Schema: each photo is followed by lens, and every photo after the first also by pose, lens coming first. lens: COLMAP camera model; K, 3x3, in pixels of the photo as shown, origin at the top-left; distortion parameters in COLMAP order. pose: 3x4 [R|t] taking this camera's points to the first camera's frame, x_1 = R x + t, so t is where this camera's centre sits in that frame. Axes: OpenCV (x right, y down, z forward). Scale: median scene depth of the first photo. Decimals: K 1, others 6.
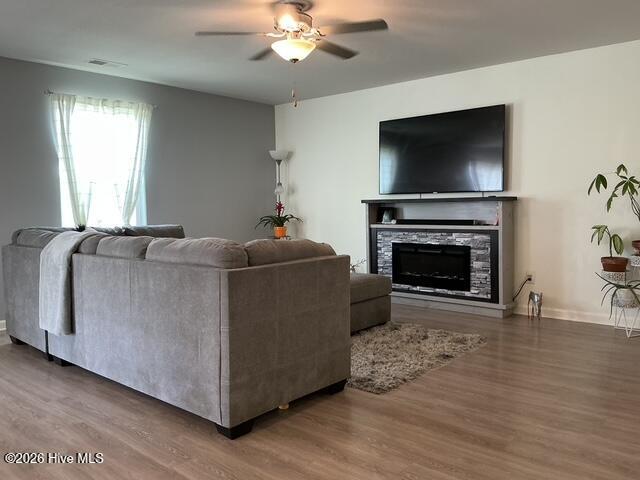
lens RADIAL K [[536.0, 0, 316.6], [0, 536.0, 239.5], [0, 0, 1]] dist [0.123076, -0.249474]
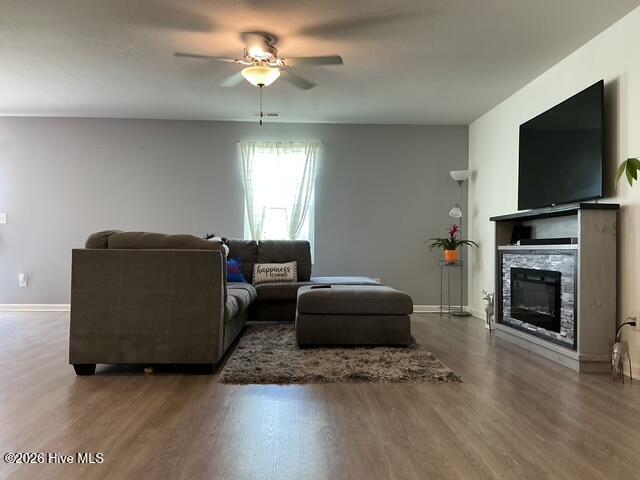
lens RADIAL K [[536.0, 0, 316.6], [0, 536.0, 239.5], [0, 0, 1]] dist [0.123076, -0.249474]
pose [[0.673753, 0.007650, -0.738917, 0.608049], [-0.067277, 0.996429, -0.051028, 0.028343], [0.735887, 0.084092, 0.671862, 0.237595]]
